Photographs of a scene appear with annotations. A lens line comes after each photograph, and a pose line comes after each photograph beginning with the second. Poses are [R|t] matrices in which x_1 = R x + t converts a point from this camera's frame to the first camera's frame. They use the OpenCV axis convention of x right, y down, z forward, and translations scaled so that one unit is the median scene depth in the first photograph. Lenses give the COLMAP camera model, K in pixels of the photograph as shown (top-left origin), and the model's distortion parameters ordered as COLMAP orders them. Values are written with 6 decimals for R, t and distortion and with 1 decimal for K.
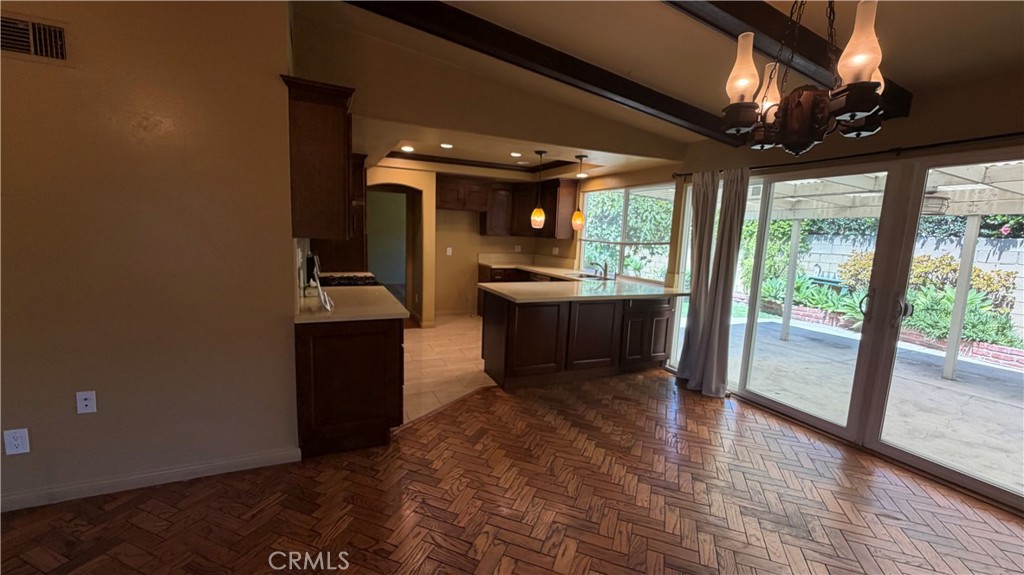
lens RADIAL K [[404.9, 0, 513.9], [0, 404.9, 285.3], [0, 0, 1]] dist [0.002650, -0.000271]
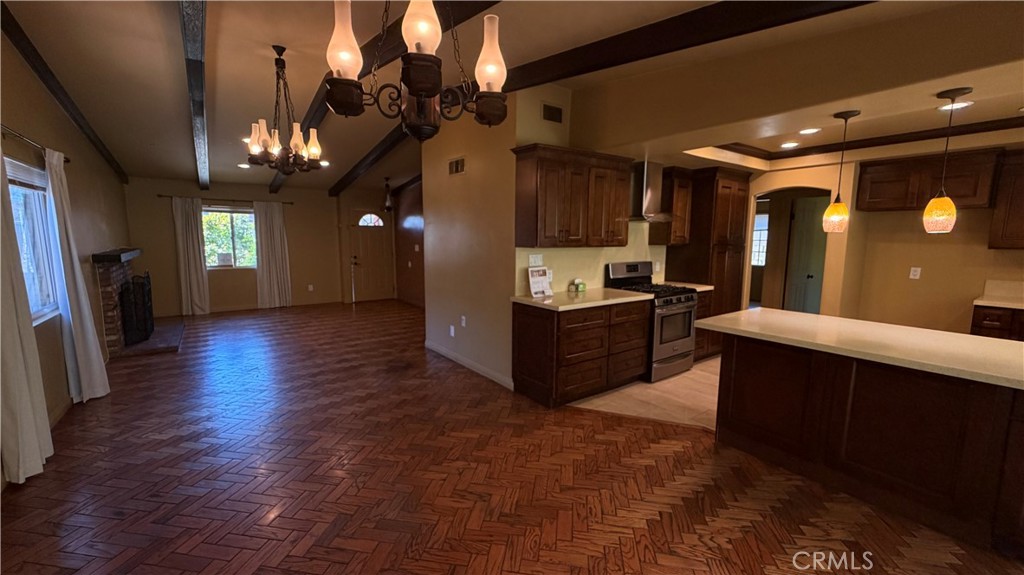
lens RADIAL K [[404.9, 0, 515.8], [0, 404.9, 290.4], [0, 0, 1]] dist [0.002650, -0.000271]
pose [[0.220894, 0.093188, -0.970836, 0.597277], [-0.124592, 0.989965, 0.066676, -0.032320], [0.967307, 0.106230, 0.230288, 0.384248]]
